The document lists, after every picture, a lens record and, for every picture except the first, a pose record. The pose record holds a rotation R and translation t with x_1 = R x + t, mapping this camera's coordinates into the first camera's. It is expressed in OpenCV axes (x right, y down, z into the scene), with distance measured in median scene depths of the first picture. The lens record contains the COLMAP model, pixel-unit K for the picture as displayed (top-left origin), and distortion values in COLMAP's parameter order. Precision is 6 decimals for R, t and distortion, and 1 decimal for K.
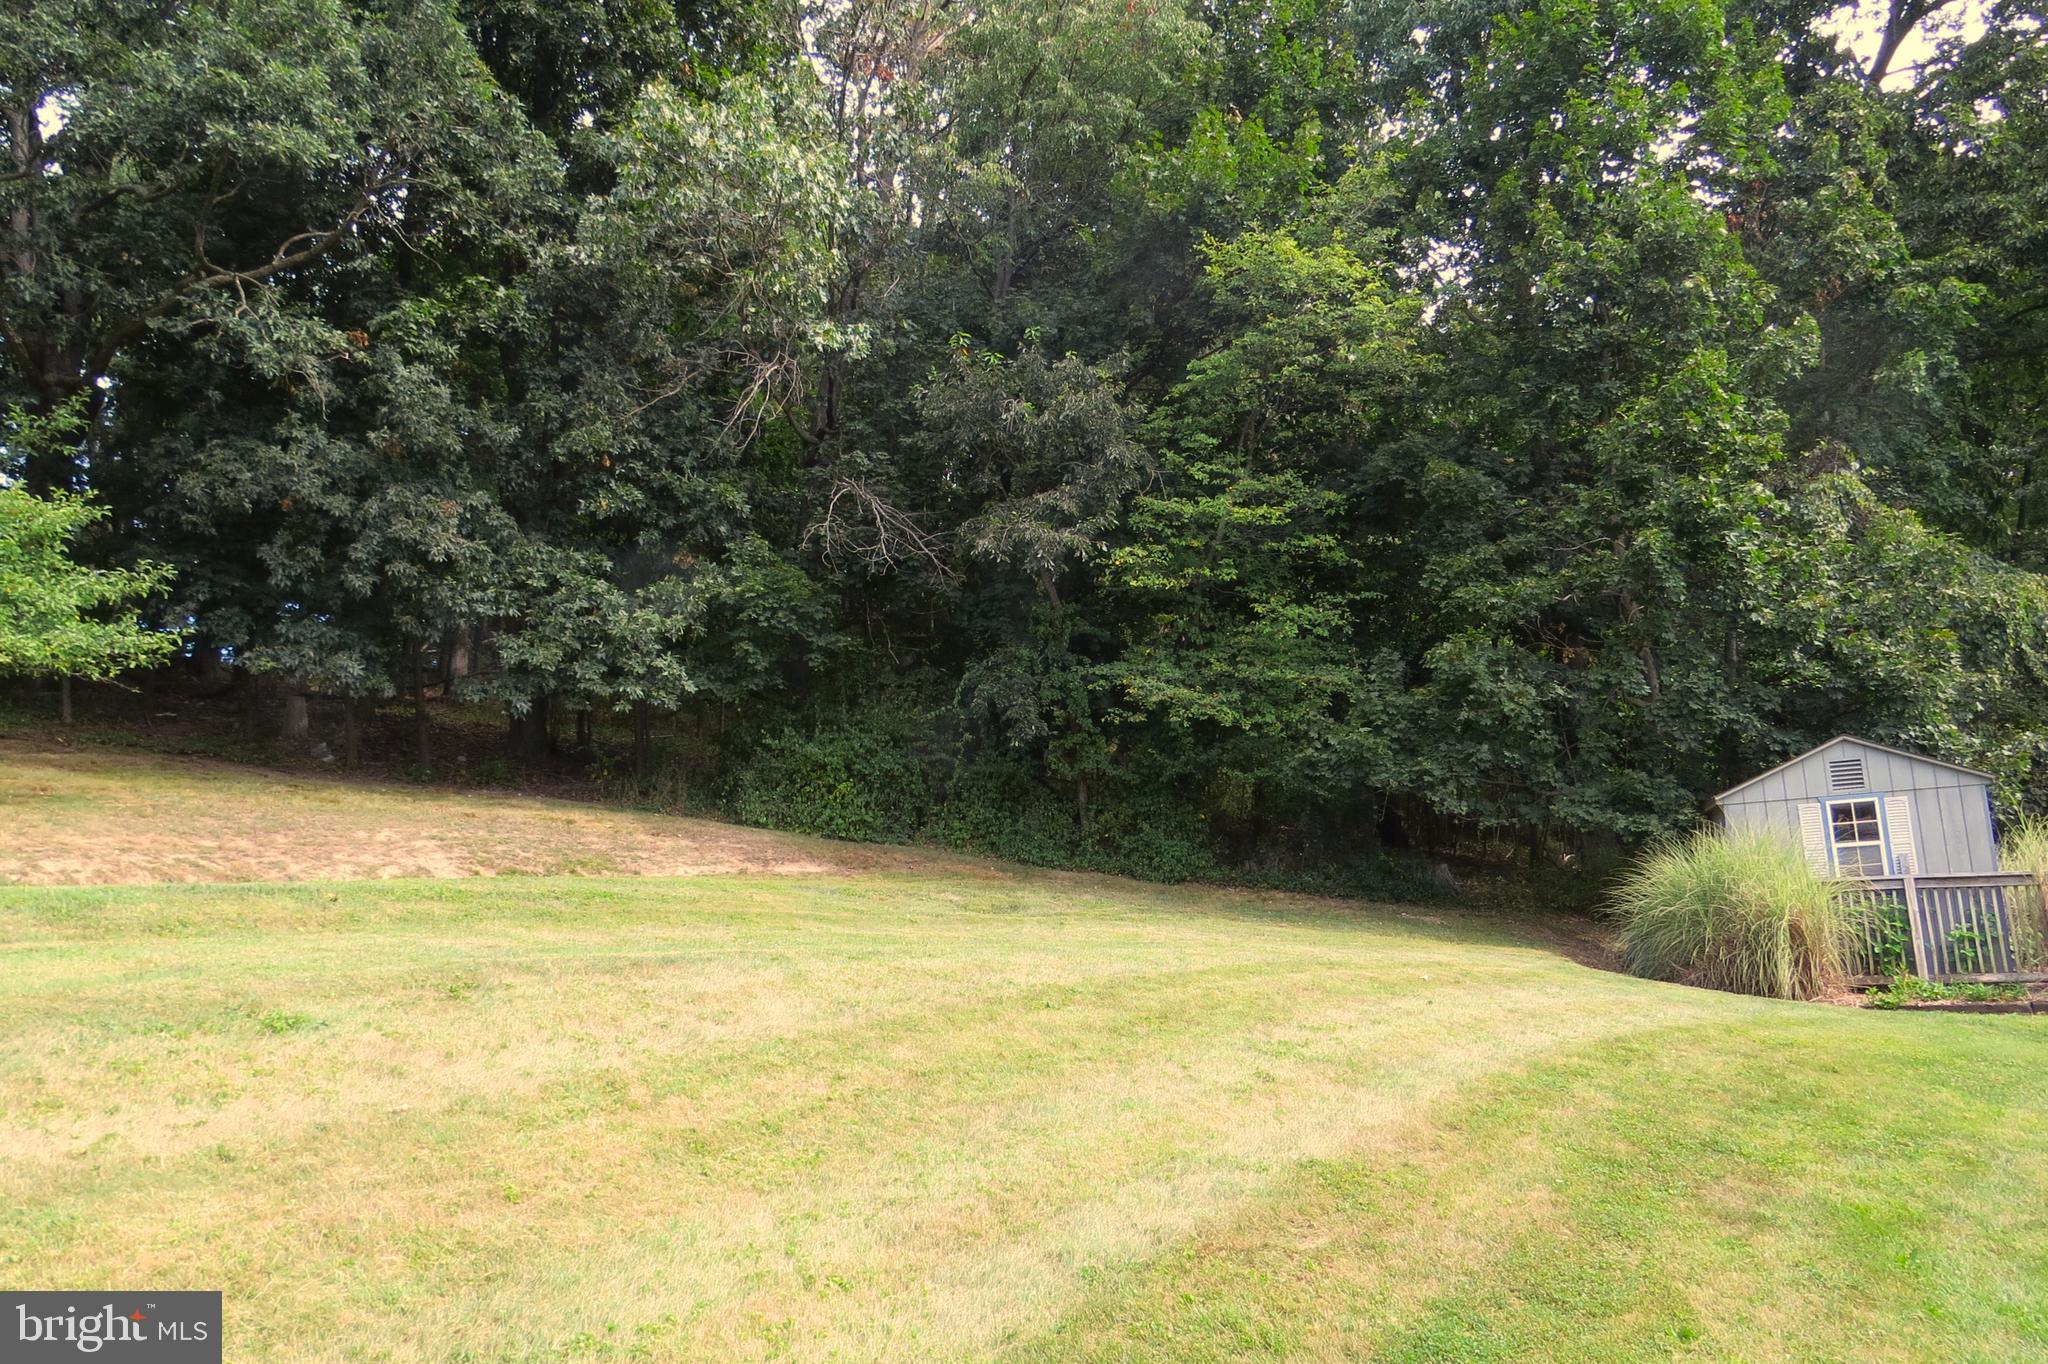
lens RADIAL K [[1524.1, 0, 1024.0], [0, 1524.1, 682.0], [0, 0, 1]] dist [-0.028675, -0.000319]
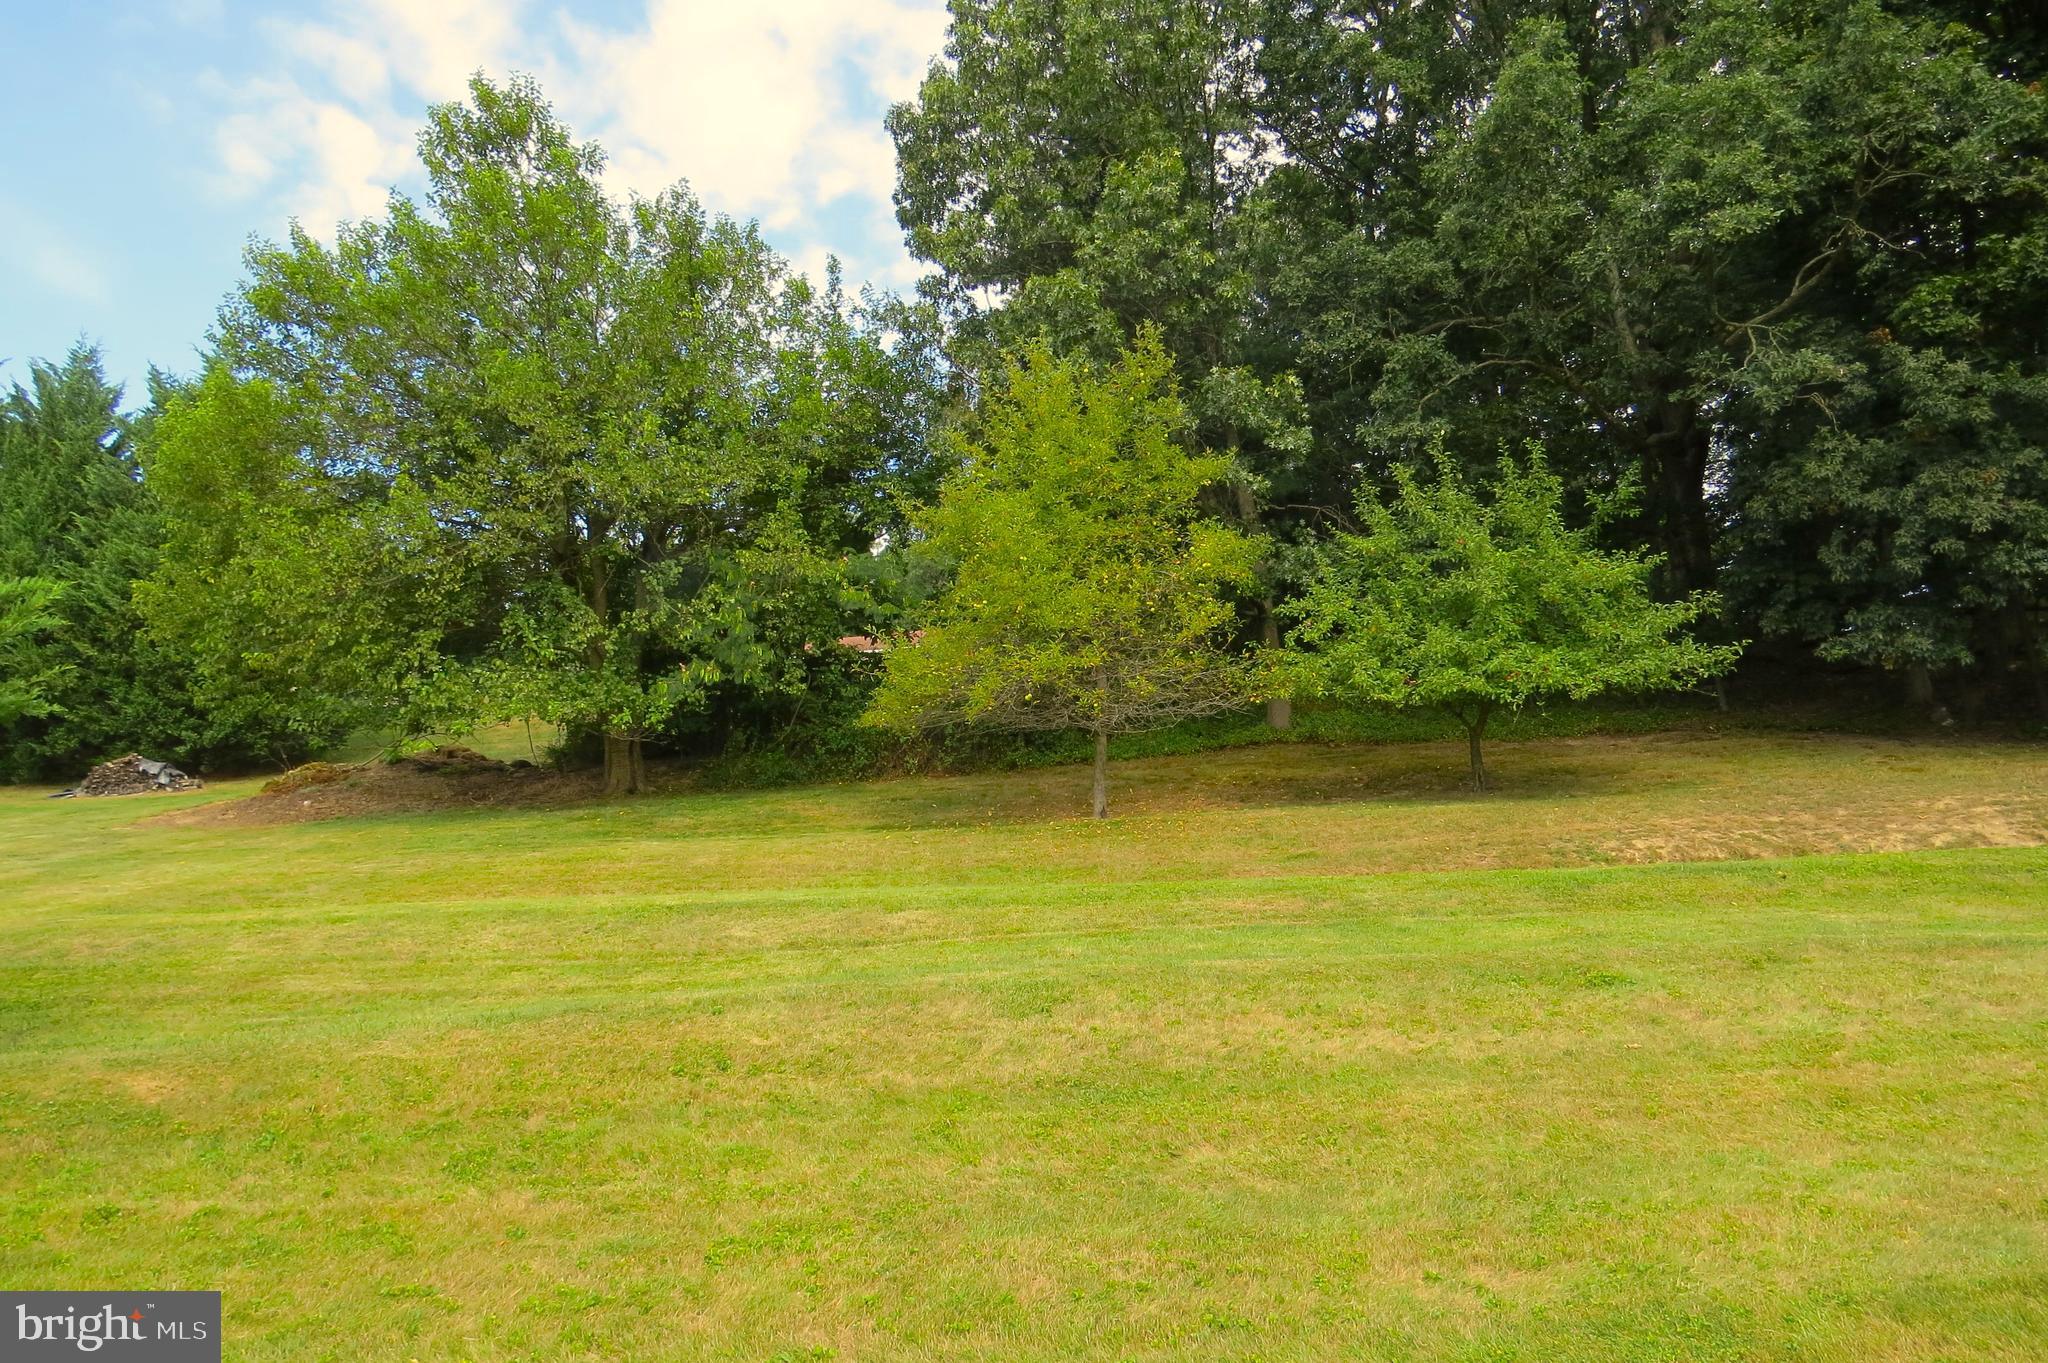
lens RADIAL K [[1449.6, 0, 1024.0], [0, 1449.6, 681.5], [0, 0, 1]] dist [-0.022619, 0.003672]
pose [[0.450364, -0.108376, -0.886243, 0.172077], [0.139236, 0.988987, -0.050184, -0.020850], [0.881921, -0.100795, 0.460494, -0.027584]]
